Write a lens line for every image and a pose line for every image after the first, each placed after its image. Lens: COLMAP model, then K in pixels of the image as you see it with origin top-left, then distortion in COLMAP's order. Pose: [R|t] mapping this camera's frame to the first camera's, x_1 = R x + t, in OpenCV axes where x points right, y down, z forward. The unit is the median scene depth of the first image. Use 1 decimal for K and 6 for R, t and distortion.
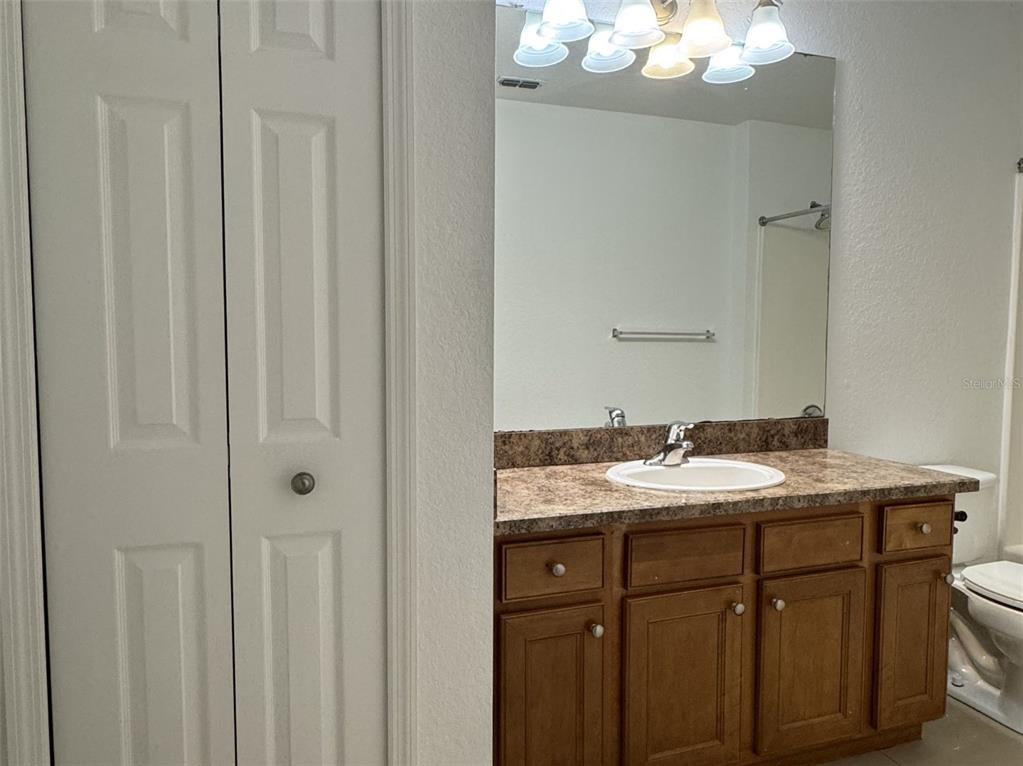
lens RADIAL K [[709.9, 0, 513.2], [0, 709.9, 382.7], [0, 0, 1]] dist [-0.005567, 0.001428]
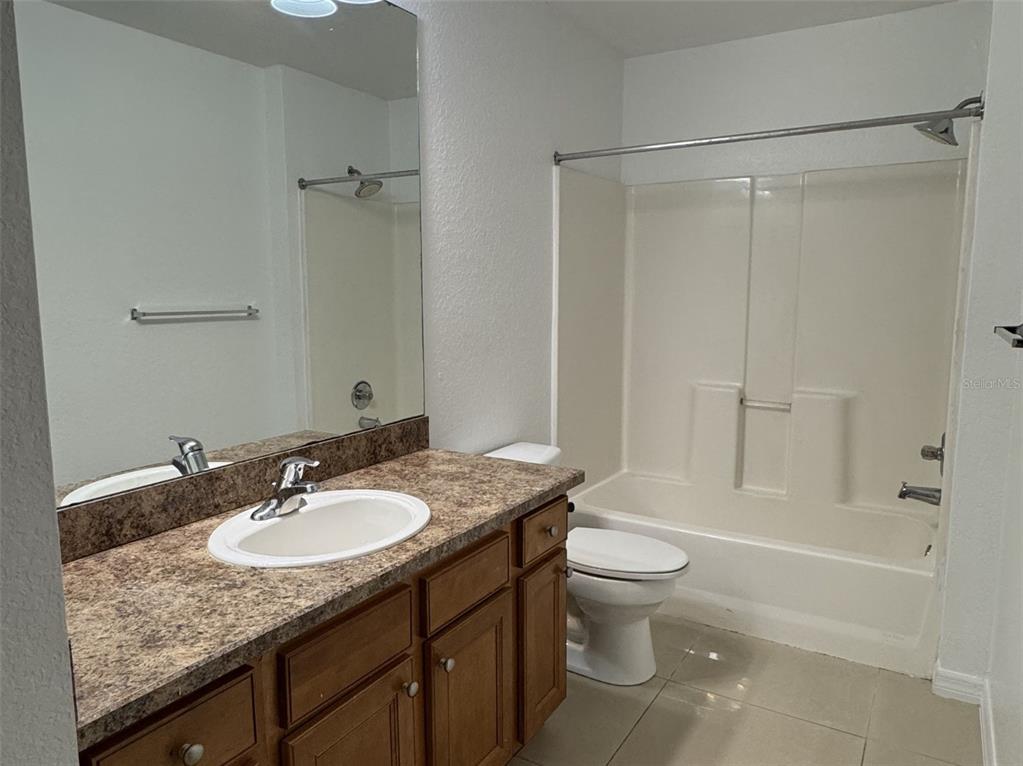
lens RADIAL K [[709.9, 0, 509.4], [0, 709.9, 384.9], [0, 0, 1]] dist [-0.005567, 0.001428]
pose [[0.775219, -0.091862, 0.624978, -0.060999], [0.047847, 0.995066, 0.086910, -0.079037], [-0.629878, -0.037472, 0.775789, 0.253136]]
